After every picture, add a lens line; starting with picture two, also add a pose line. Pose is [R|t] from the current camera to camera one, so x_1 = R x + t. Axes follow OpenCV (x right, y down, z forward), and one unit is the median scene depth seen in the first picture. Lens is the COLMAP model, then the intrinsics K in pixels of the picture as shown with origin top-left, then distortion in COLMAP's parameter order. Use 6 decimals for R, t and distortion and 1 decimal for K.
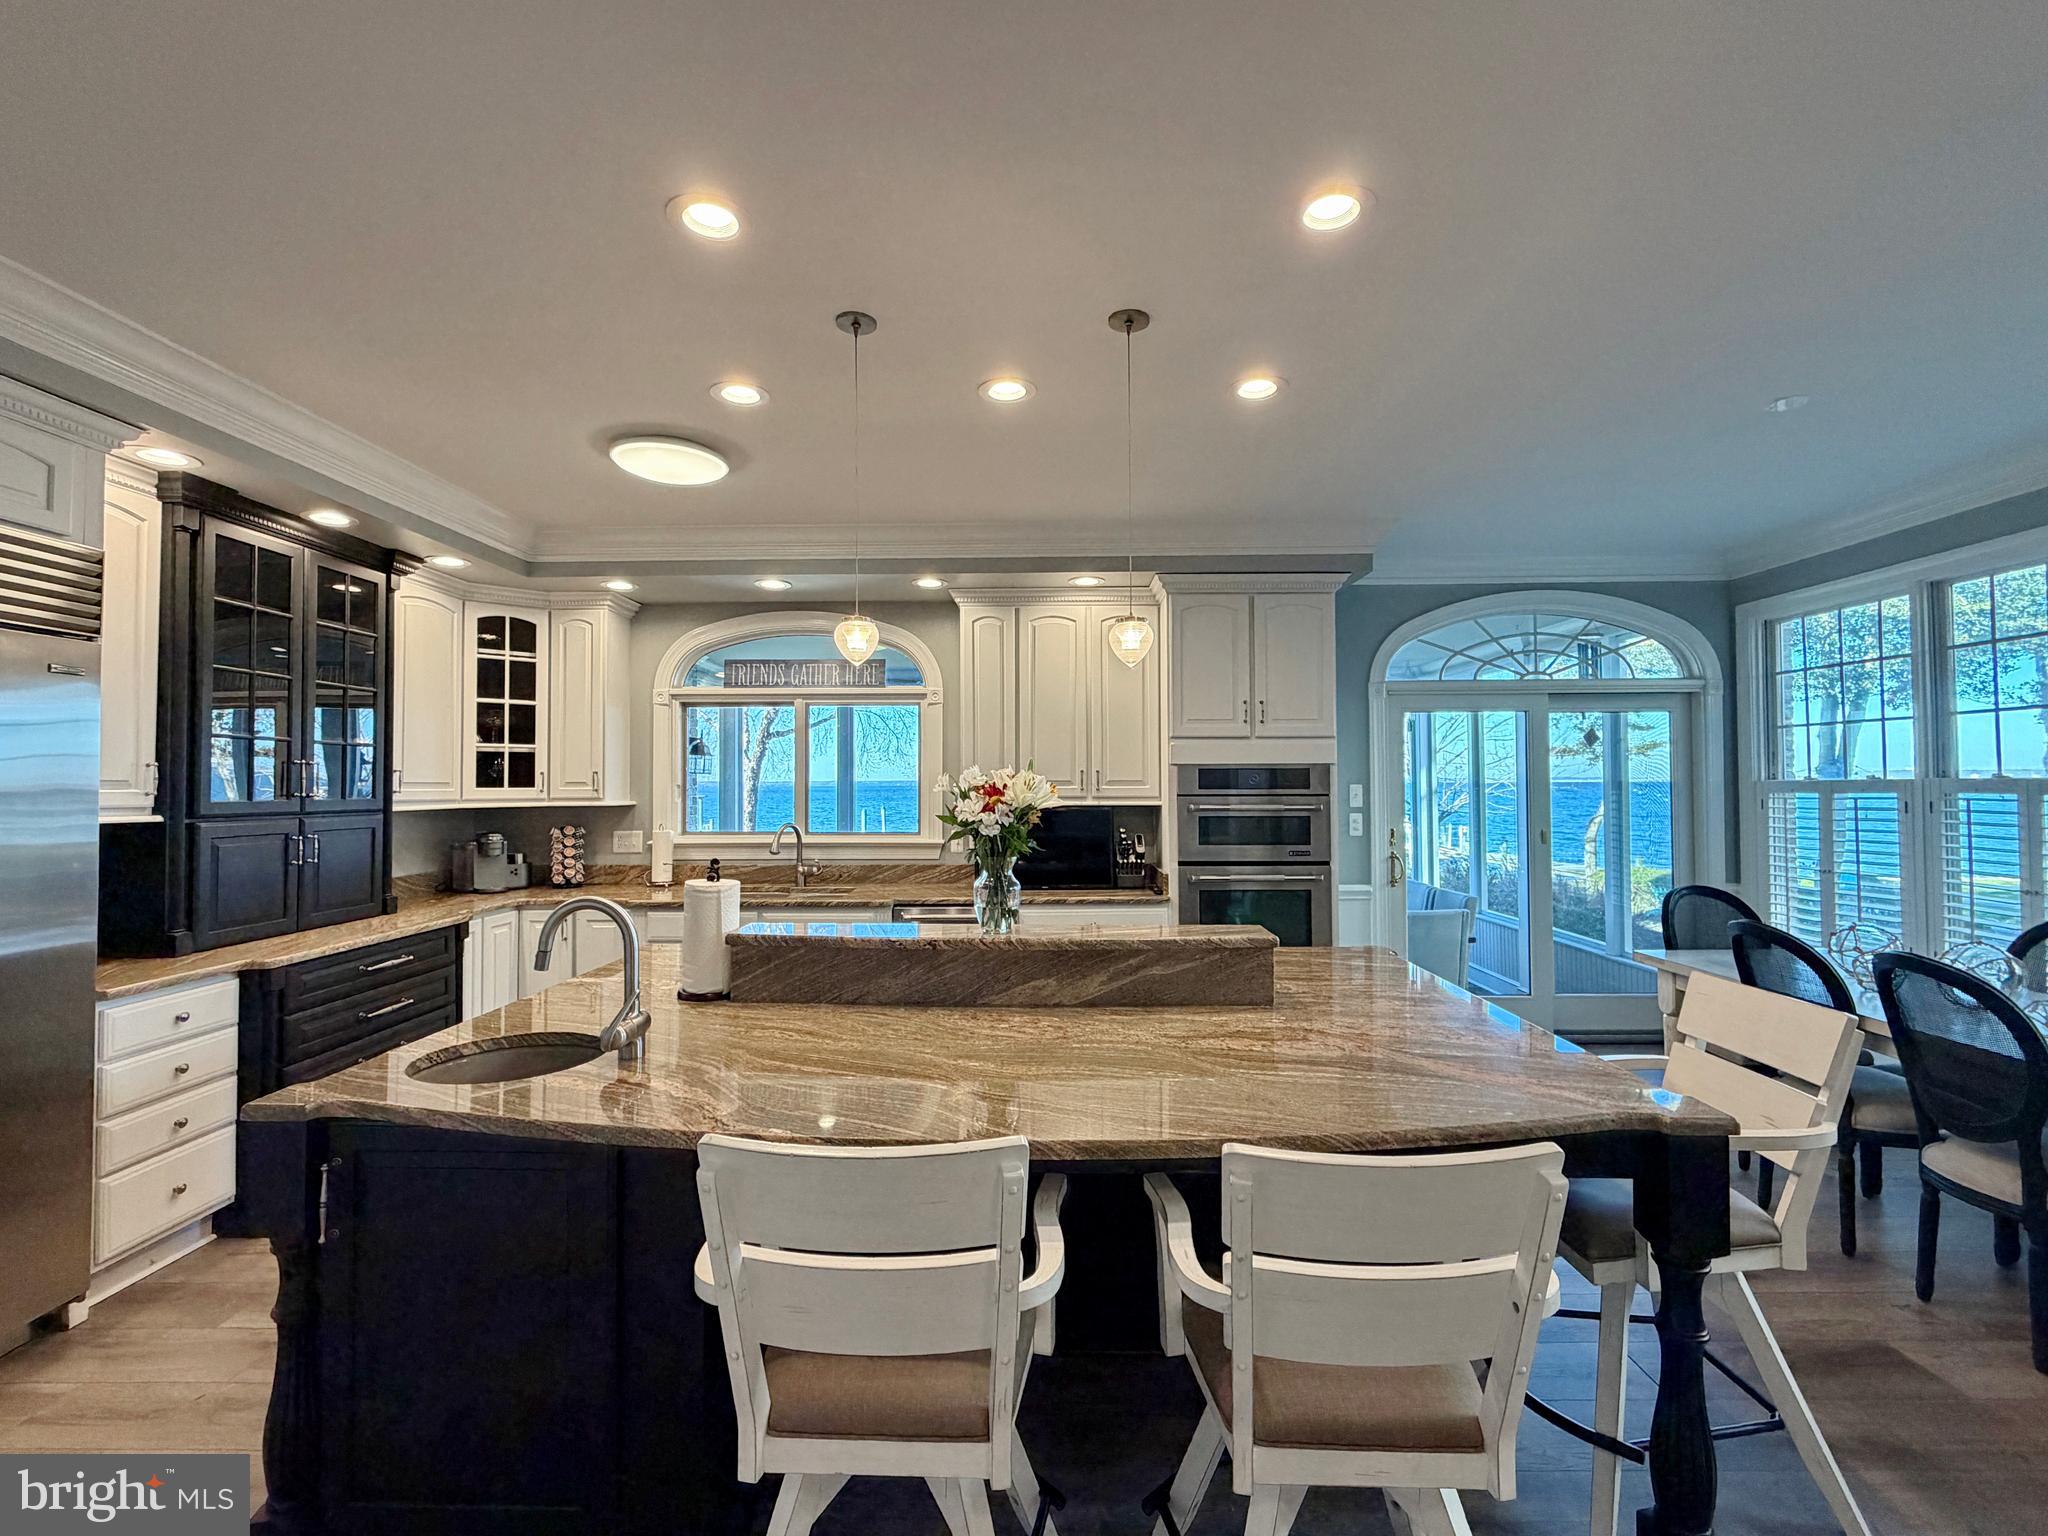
lens RADIAL K [[914.4, 0, 1033.5], [0, 914.4, 769.6], [0, 0, 1]] dist [0.003238, -0.000689]
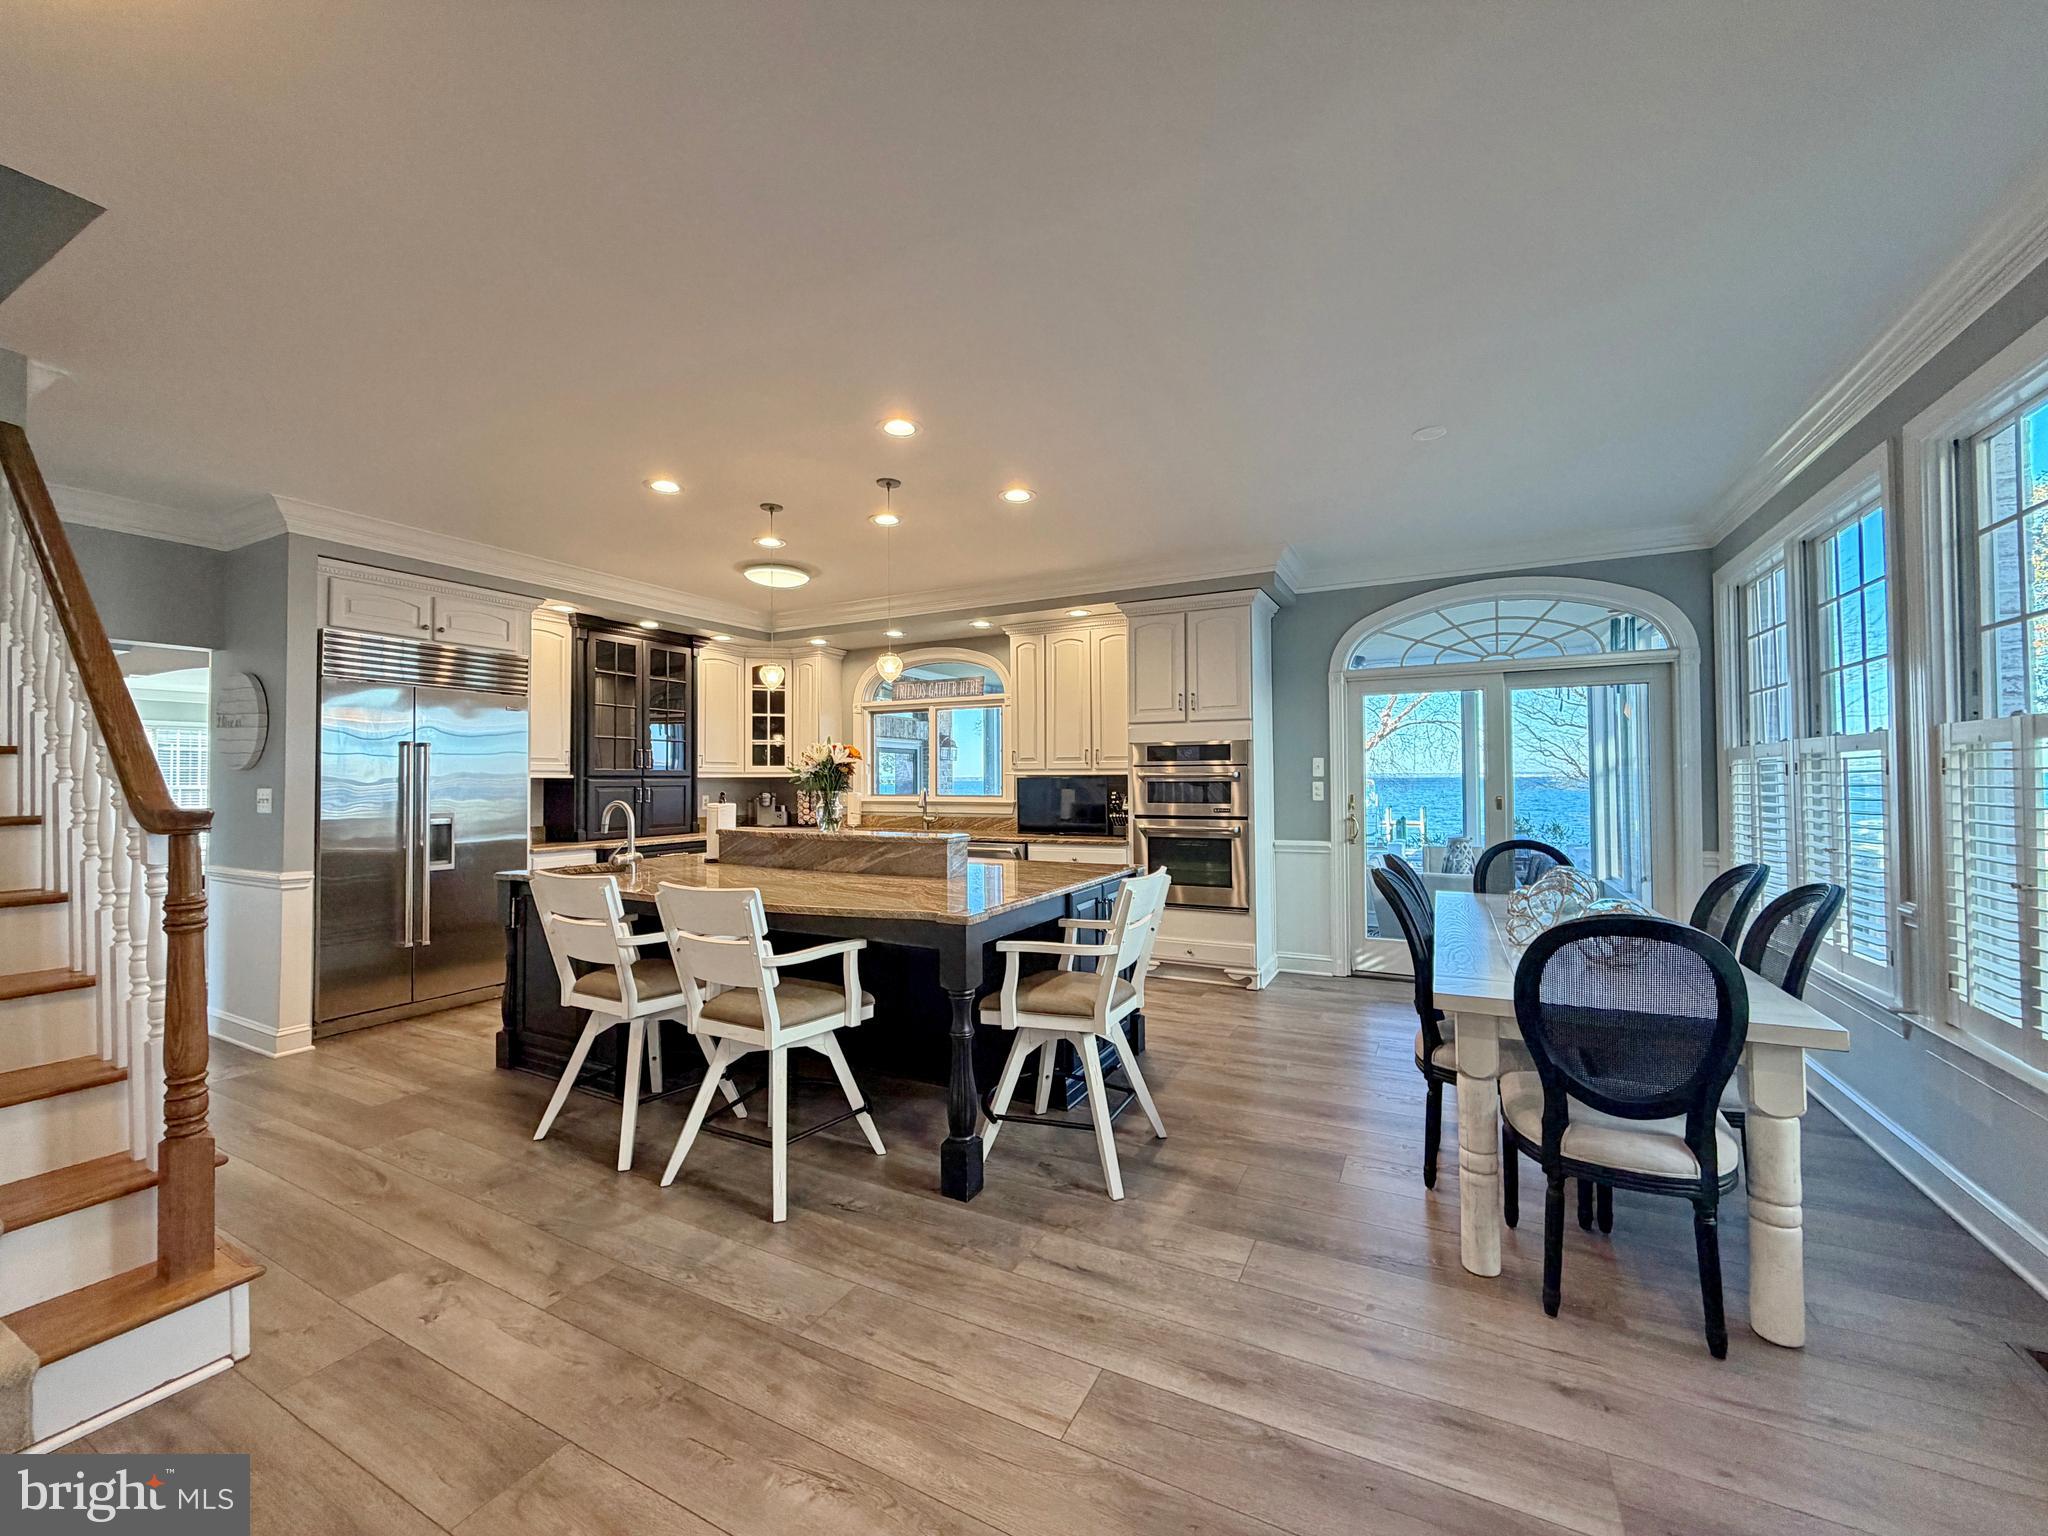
lens RADIAL K [[815.7, 0, 1034.3], [0, 815.7, 769.8], [0, 0, 1]] dist [-0.000709, -0.000125]
pose [[0.897185, -0.007615, -0.441588, 0.544359], [0.010404, 0.999938, 0.003895, 0.026572], [0.441531, -0.008089, 0.897209, -0.143367]]
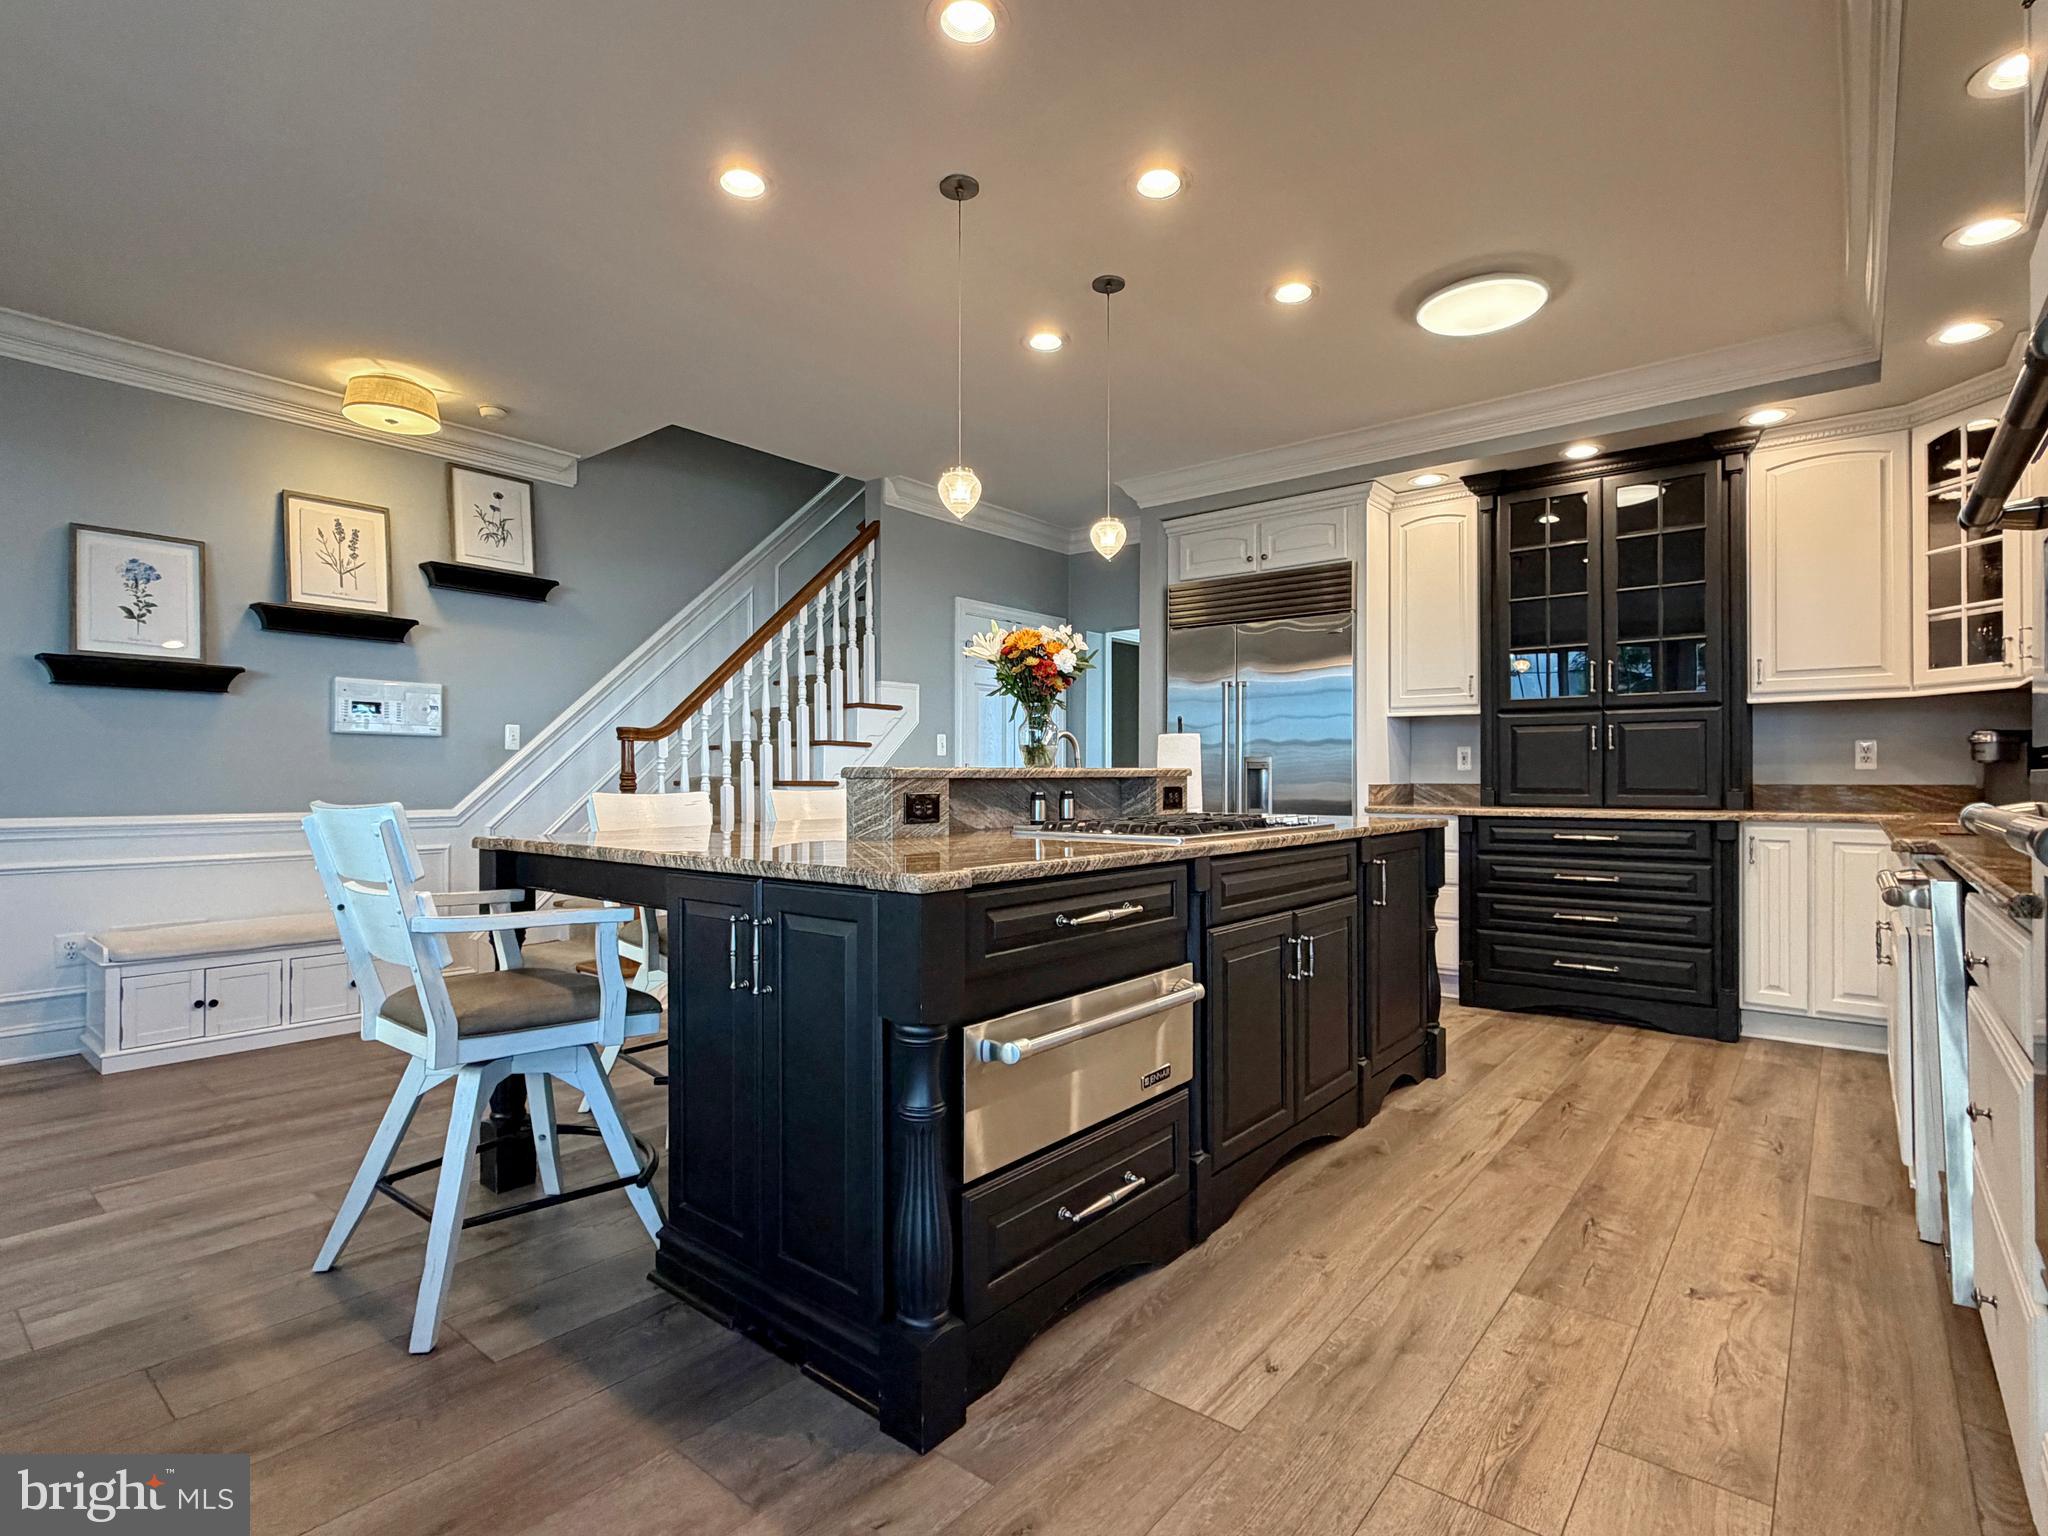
lens RADIAL K [[1010.5, 0, 1018.3], [0, 1010.5, 768.8], [0, 0, 1]] dist [-0.004506, -0.001403]
pose [[-0.628199, -0.002479, -0.778049, 0.507807], [0.014912, 0.999773, -0.015225, 0.102889], [0.777910, -0.021166, -0.628020, 0.932476]]
